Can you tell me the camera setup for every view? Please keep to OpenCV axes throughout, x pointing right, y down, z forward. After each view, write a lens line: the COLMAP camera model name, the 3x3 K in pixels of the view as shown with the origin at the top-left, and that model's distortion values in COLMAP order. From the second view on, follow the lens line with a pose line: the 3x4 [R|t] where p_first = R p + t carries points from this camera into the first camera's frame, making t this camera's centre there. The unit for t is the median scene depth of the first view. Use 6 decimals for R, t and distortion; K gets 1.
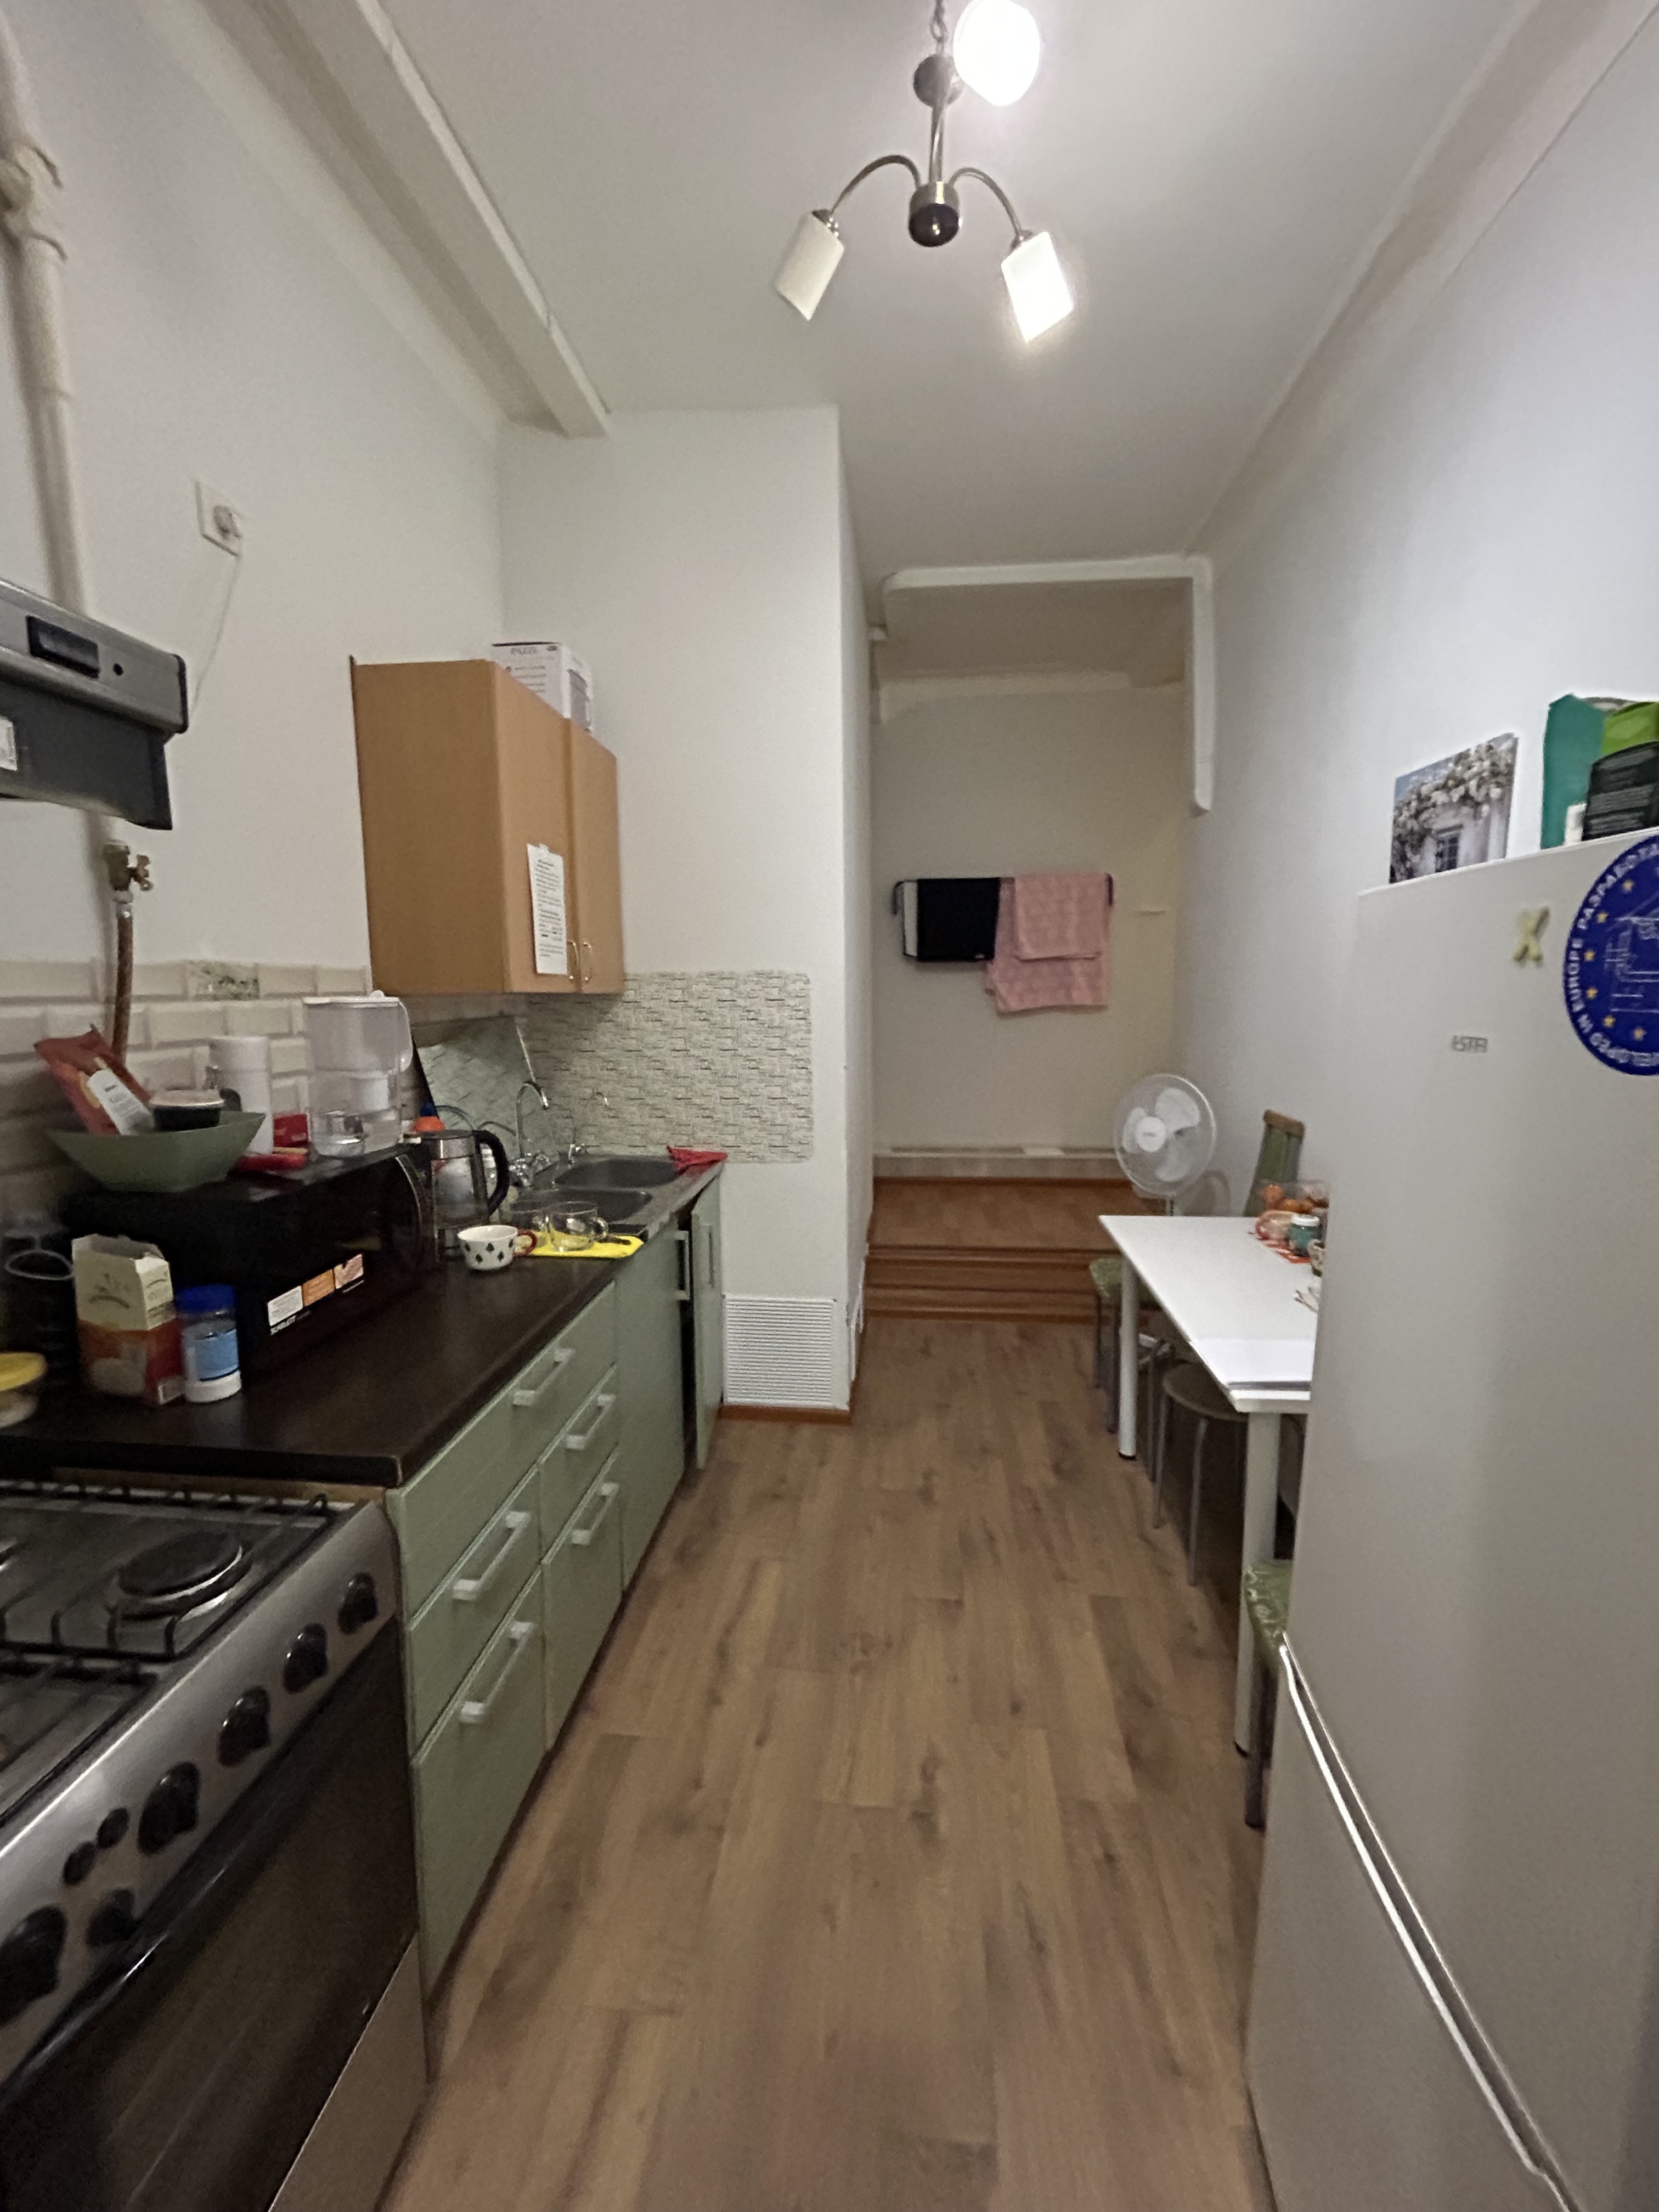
lens RADIAL K [[894.9, 0, 825.5], [0, 894.9, 1105.7], [0, 0, 1]] dist [-0.000209, 0.000837]
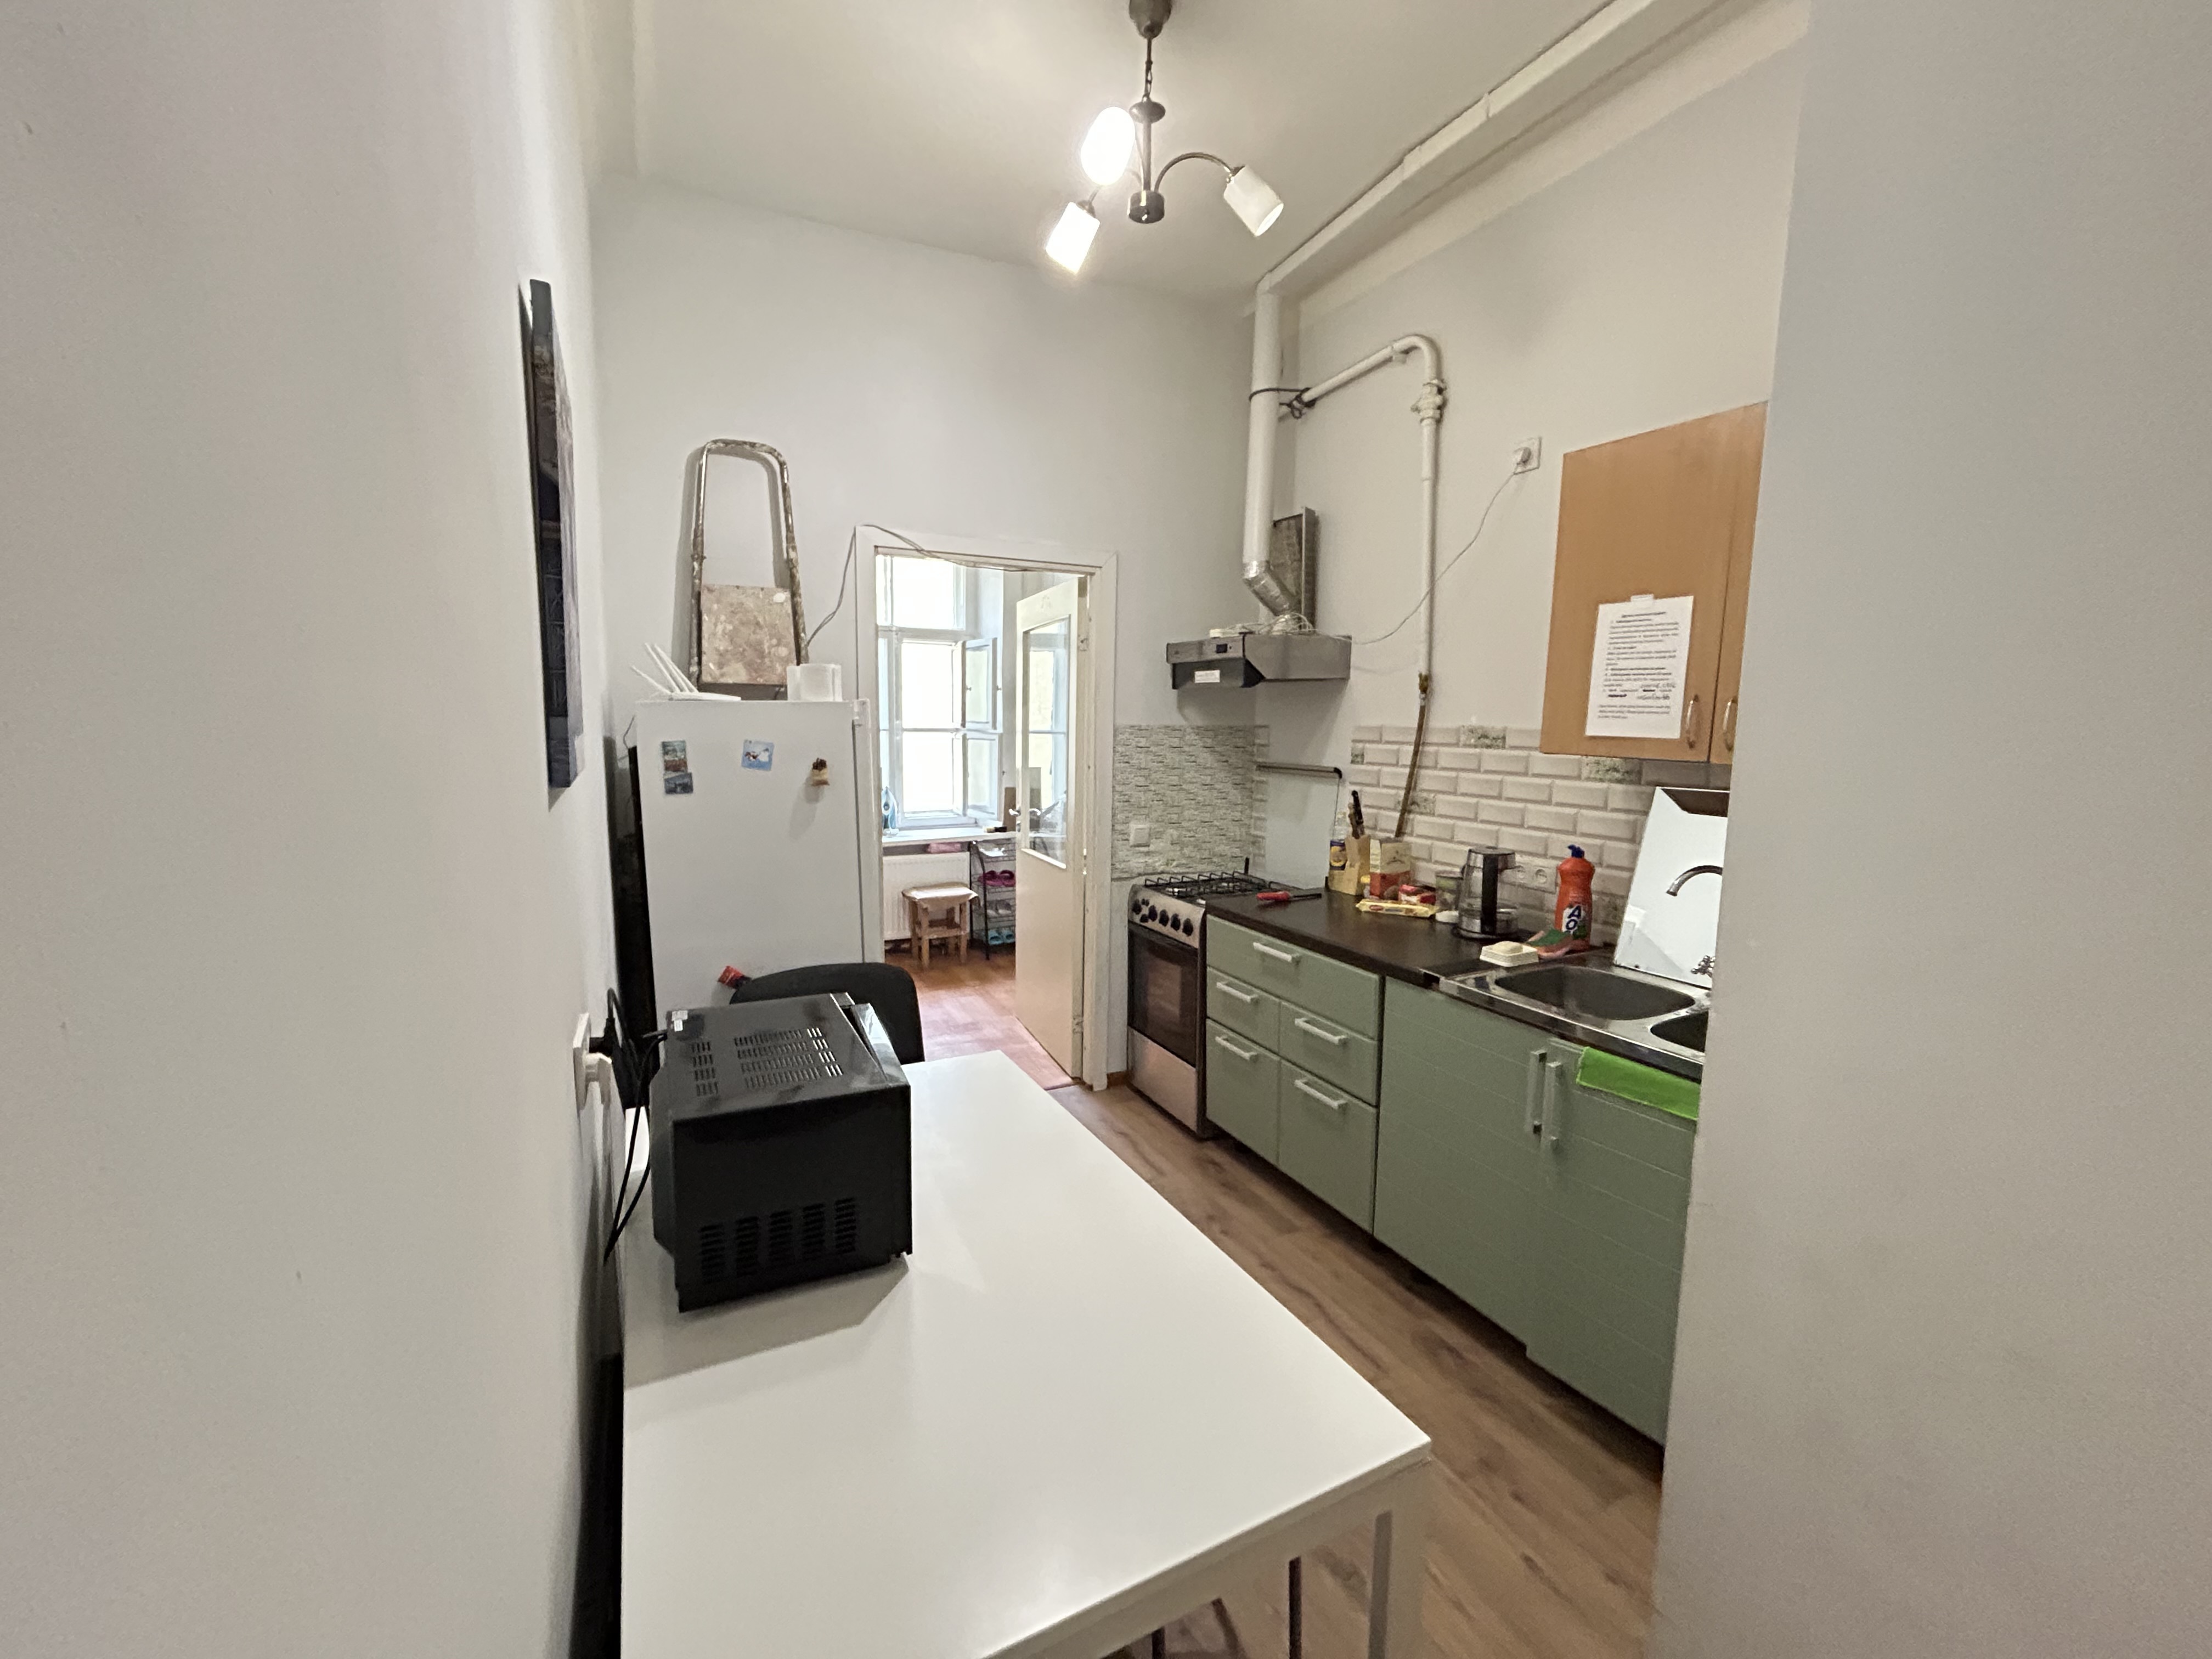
lens RADIAL K [[894.9, 0, 1103.8], [0, 894.9, 824.8], [0, 0, 1]] dist [-0.000209, 0.000837]
pose [[-0.840115, 0.061443, -0.538918, 0.867865], [-0.077857, 0.969614, 0.231918, -0.313859], [0.536792, 0.236796, -0.809803, 2.018026]]
